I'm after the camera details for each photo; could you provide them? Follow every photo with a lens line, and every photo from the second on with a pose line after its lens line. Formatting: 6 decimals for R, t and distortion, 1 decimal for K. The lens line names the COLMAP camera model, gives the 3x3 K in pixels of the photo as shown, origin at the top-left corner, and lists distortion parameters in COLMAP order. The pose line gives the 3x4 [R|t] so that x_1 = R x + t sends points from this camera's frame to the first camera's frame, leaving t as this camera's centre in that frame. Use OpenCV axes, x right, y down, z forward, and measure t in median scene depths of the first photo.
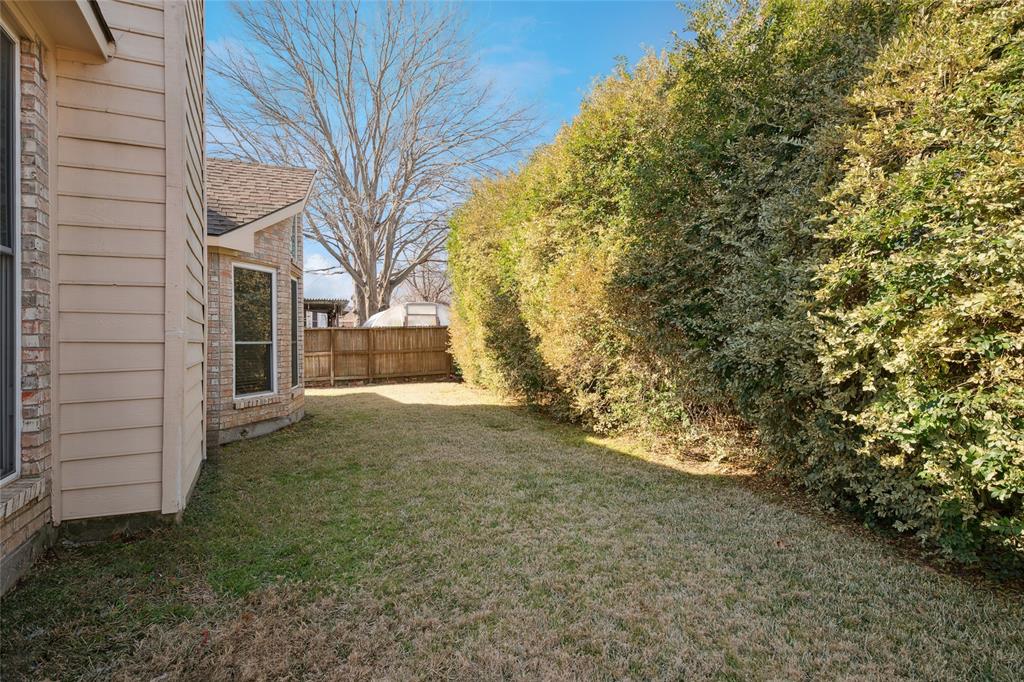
lens RADIAL K [[523.1, 0, 516.5], [0, 523.1, 333.1], [0, 0, 1]] dist [-0.007290, 0.002017]
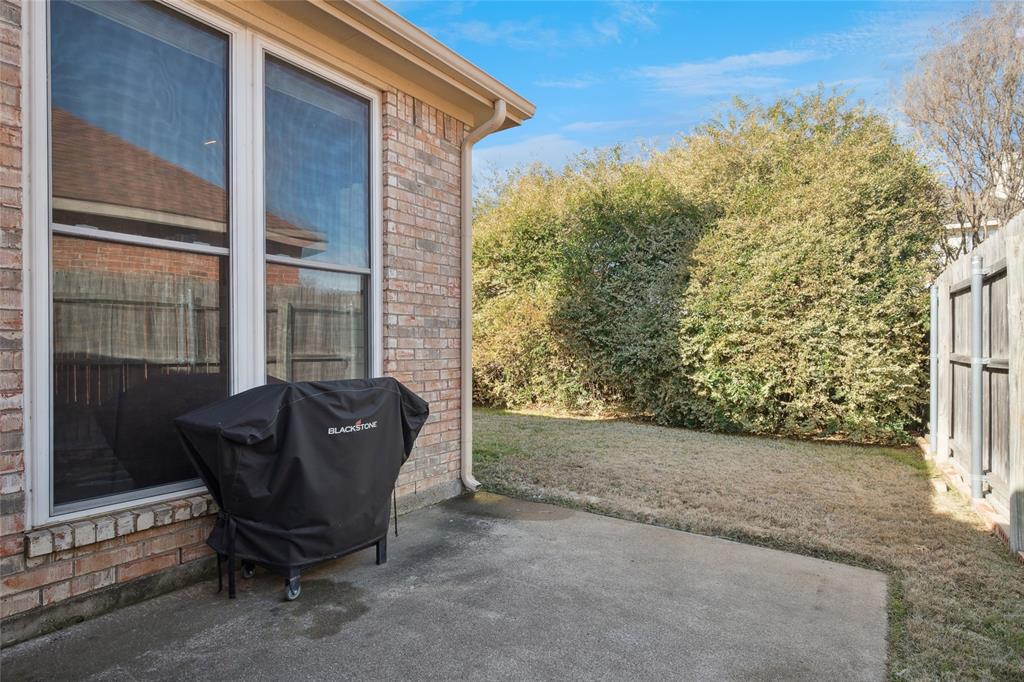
lens RADIAL K [[523.1, 0, 506.7], [0, 523.1, 347.0], [0, 0, 1]] dist [-0.007290, 0.002017]
pose [[0.891457, 0.008005, 0.453034, -1.403161], [-0.012520, 0.999897, 0.006969, 0.000849], [-0.452932, -0.011884, 0.891466, -0.947505]]
